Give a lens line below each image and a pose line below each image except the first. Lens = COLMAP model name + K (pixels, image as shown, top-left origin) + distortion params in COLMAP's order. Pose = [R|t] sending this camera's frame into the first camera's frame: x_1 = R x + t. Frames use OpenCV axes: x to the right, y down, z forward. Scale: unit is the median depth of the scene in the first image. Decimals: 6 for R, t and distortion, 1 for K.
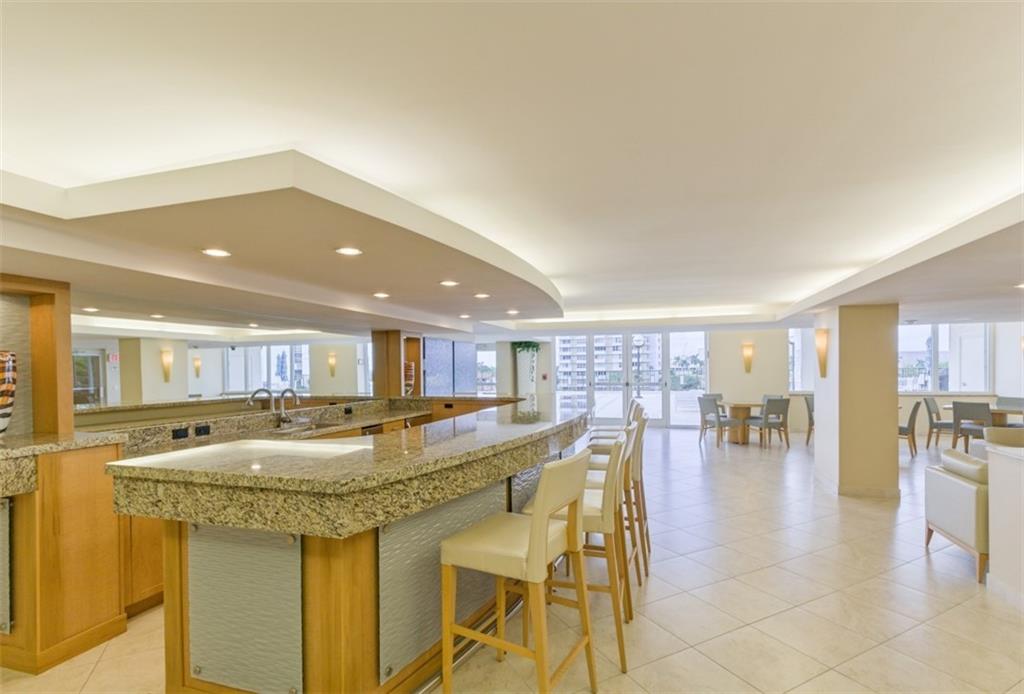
lens RADIAL K [[488.7, 0, 517.6], [0, 488.7, 377.6], [0, 0, 1]] dist [0.014234, -0.001599]
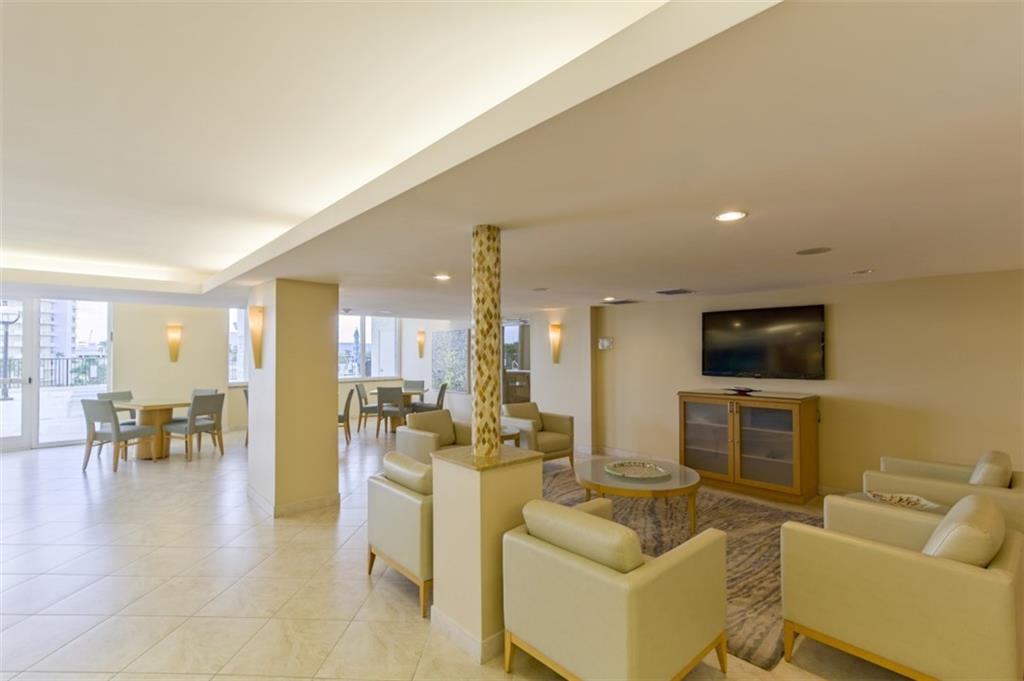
lens RADIAL K [[470.0, 0, 510.2], [0, 470.0, 347.1], [0, 0, 1]] dist [0.010397, 0.000380]
pose [[0.524248, 0.020452, 0.851320, 0.133933], [0.012161, 0.999430, -0.031499, -0.003667], [-0.851479, 0.026866, 0.523700, 0.183721]]
